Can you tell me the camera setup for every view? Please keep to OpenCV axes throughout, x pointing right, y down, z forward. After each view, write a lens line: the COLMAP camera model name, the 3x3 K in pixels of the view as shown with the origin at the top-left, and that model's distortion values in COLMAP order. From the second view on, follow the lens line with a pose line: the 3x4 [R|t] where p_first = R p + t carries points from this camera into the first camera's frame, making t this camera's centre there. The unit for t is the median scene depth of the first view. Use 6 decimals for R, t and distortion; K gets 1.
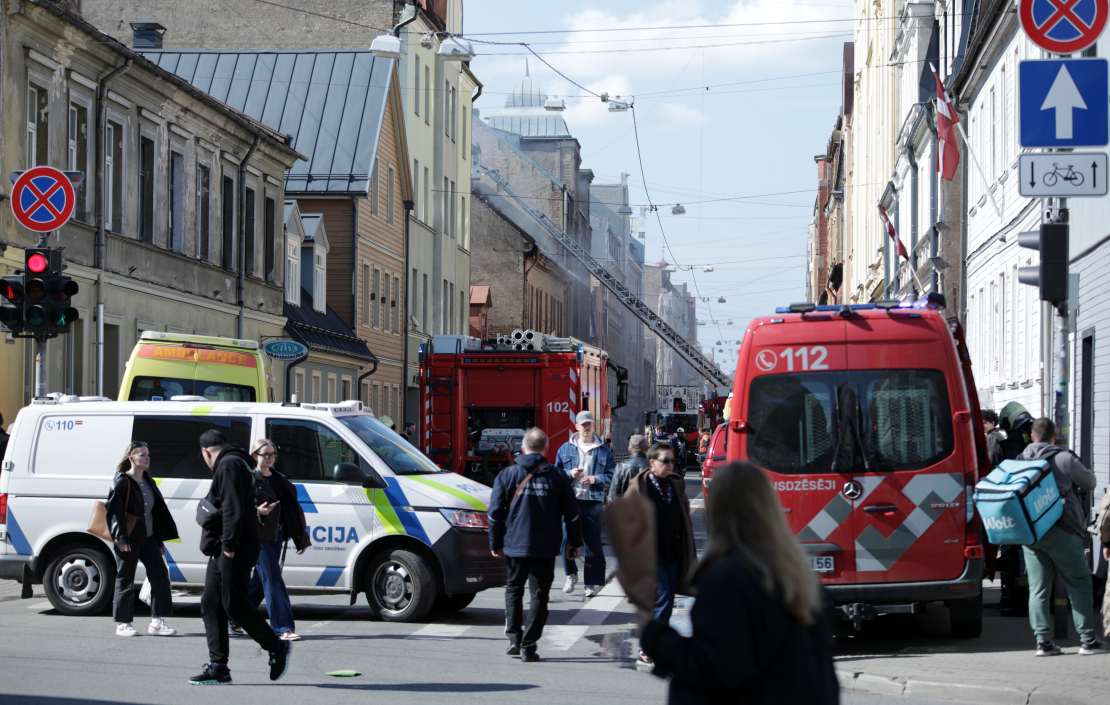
lens RADIAL K [[2719.3, 0, 554.1], [0, 2719.3, 353.0], [0, 0, 1]] dist [-0.241699, 0.000000]
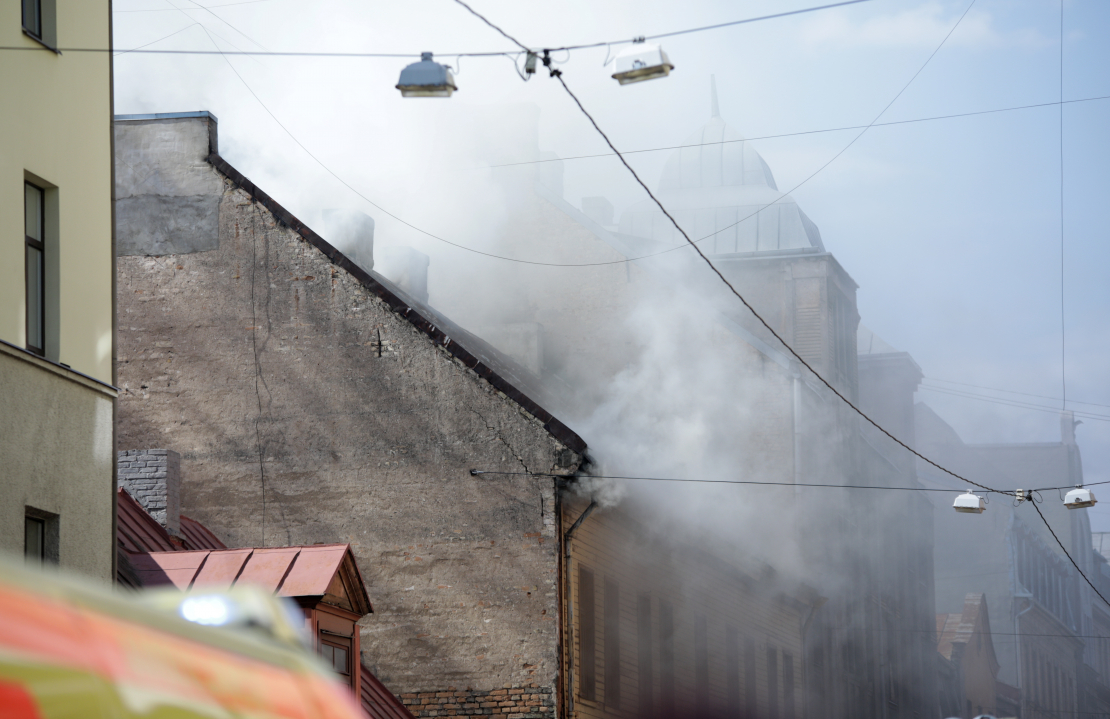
lens RADIAL K [[4465.9, 0, 527.0], [0, 4465.9, 346.1], [0, 0, 1]] dist [0.874034, 0.000000]
pose [[0.991256, -0.045998, -0.123672, 0.066764], [0.031999, 0.993092, -0.112891, 0.013289], [0.128011, 0.107946, 0.985881, 0.487333]]
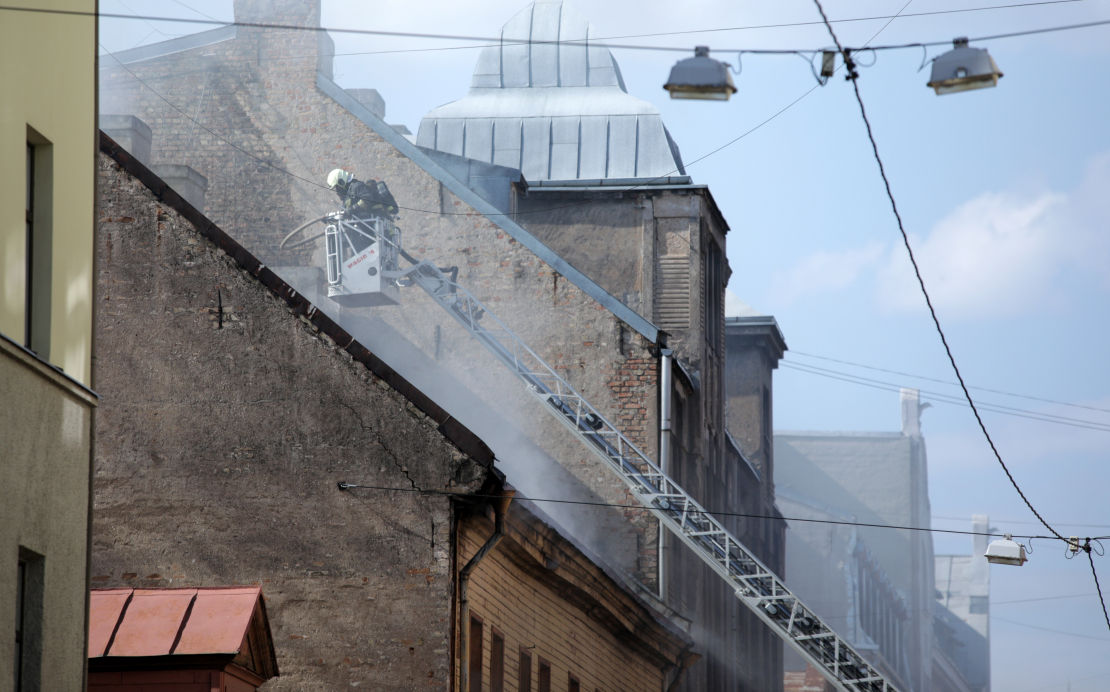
lens RADIAL K [[6564.9, 0, 525.7], [0, 6564.9, 312.4], [0, 0, 1]] dist [2.463453, 0.000000]
pose [[0.999094, -0.008981, -0.041605, 0.026940], [0.004728, 0.994853, -0.101214, 0.012295], [0.042300, 0.100926, 0.993994, 0.405261]]
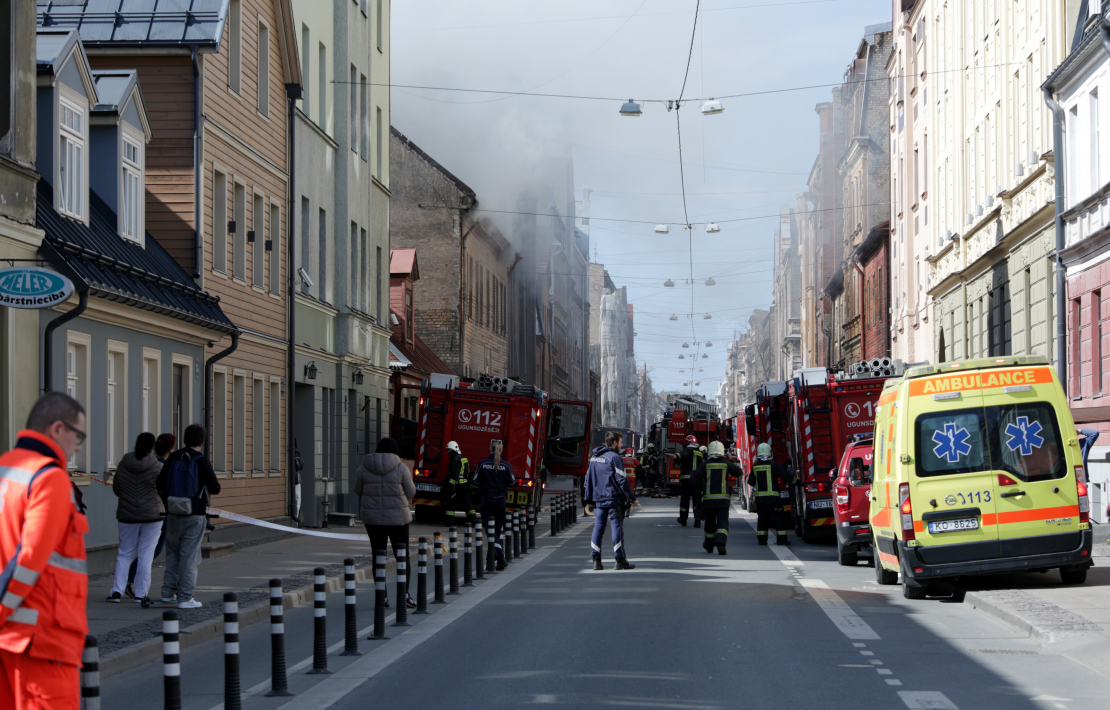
lens RADIAL K [[2906.9, 0, 557.6], [0, 2906.9, 351.2], [0, 0, 1]] dist [-0.190590, 0.000000]
pose [[0.999489, -0.011792, 0.029694, -0.009910], [0.011997, 0.999905, -0.006751, 0.007860], [-0.029612, 0.007104, 0.999536, 0.246613]]
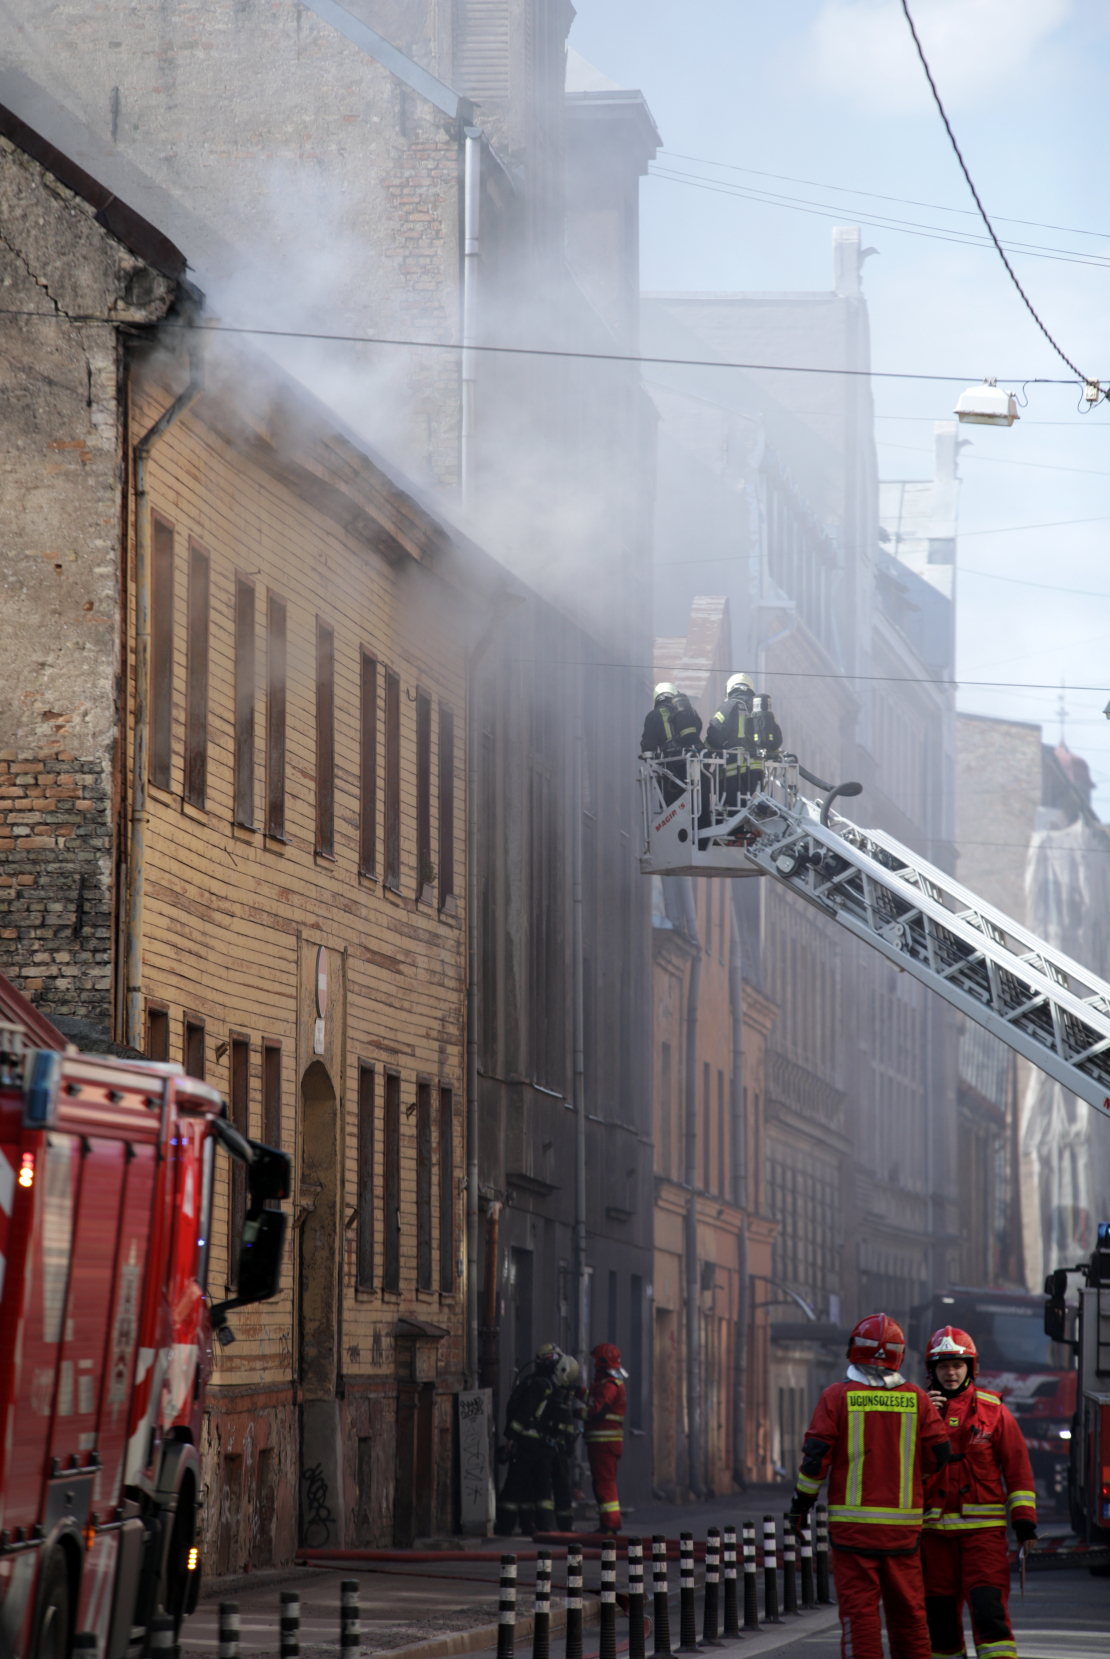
lens RADIAL K [[9348.2, 0, 563.9], [0, 9348.2, 791.4], [0, 0, 1]] dist [2.370400, 0.000000]
pose [[0.999855, -0.009005, -0.014459, 0.028546], [0.008495, 0.999352, -0.034967, 0.014542], [0.014764, 0.034839, 0.999284, 0.476337]]
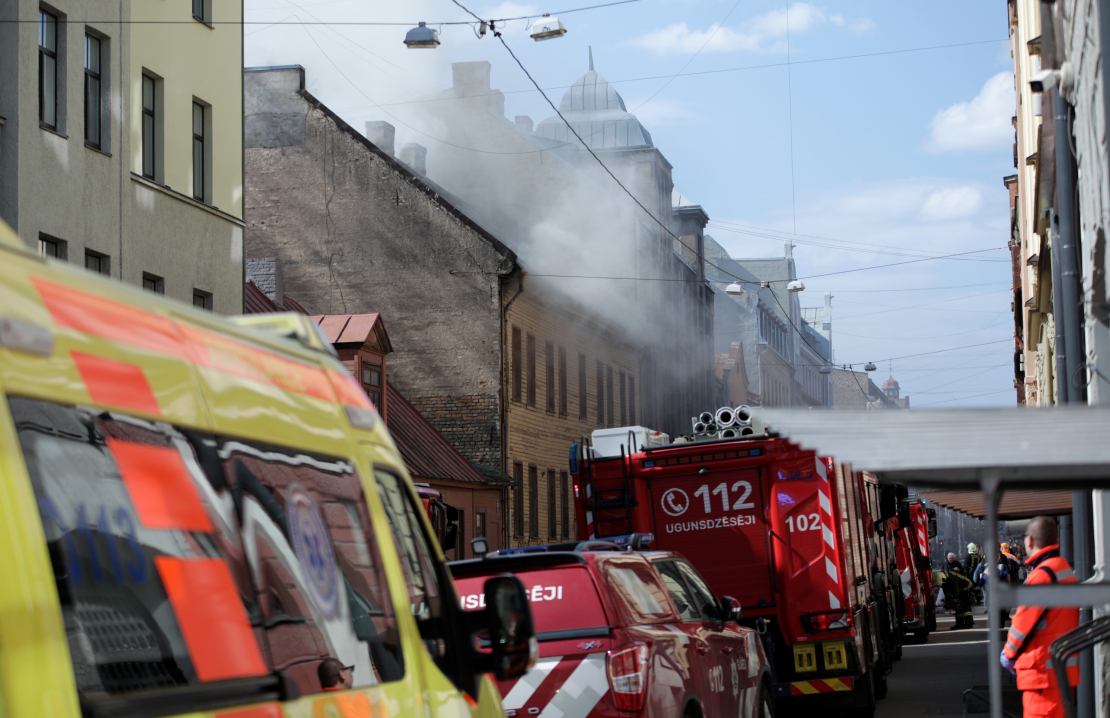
lens RADIAL K [[2544.1, 0, 551.9], [0, 2544.1, 352.7], [0, 0, 1]] dist [-0.201814, 0.000000]
pose [[0.994281, -0.038184, -0.099737, 0.066104], [0.032921, 0.998004, -0.053894, 0.013571], [0.101596, 0.050302, 0.993553, 0.496020]]
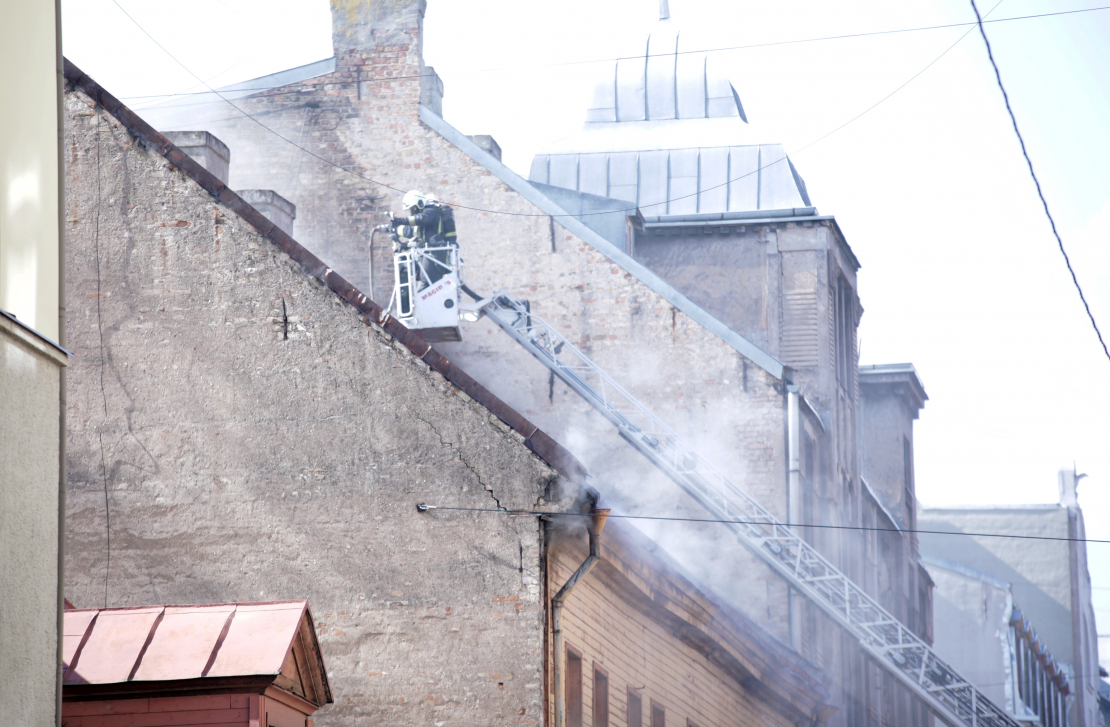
lens RADIAL K [[6226.4, 0, 535.5], [0, 6226.4, 342.3], [0, 0, 1]] dist [2.461373, 0.000000]
pose [[0.997132, -0.032742, -0.068235, 0.031518], [0.024592, 0.992824, -0.117031, 0.015264], [0.071577, 0.115017, 0.990781, 0.506083]]
